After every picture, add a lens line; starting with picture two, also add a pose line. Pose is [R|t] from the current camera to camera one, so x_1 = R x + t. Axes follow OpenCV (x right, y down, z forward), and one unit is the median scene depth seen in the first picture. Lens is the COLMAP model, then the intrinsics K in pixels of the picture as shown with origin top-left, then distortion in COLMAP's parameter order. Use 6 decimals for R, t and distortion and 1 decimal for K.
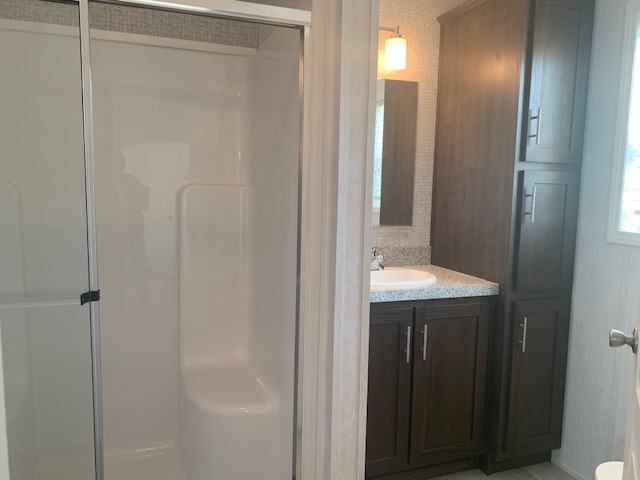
lens RADIAL K [[492.1, 0, 309.2], [0, 492.1, 236.8], [0, 0, 1]] dist [0.010790, -0.005641]
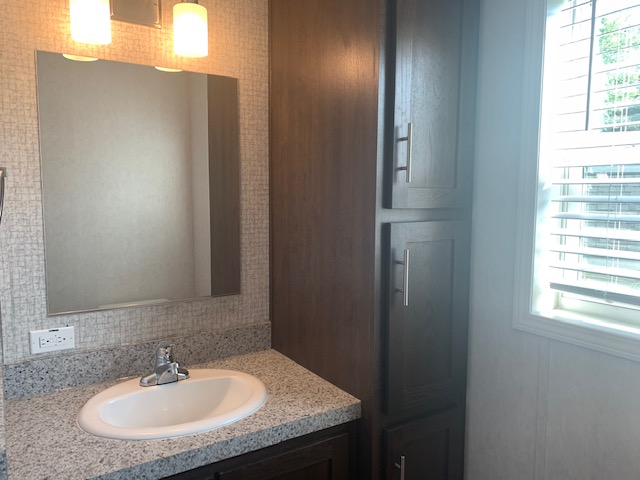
lens RADIAL K [[492.1, 0, 309.2], [0, 492.1, 236.8], [0, 0, 1]] dist [0.010790, -0.005641]
pose [[0.975747, -0.035622, 0.215983, 0.193236], [0.037339, 0.999295, -0.003875, -0.114688], [-0.215693, 0.011846, 0.976389, 0.400532]]
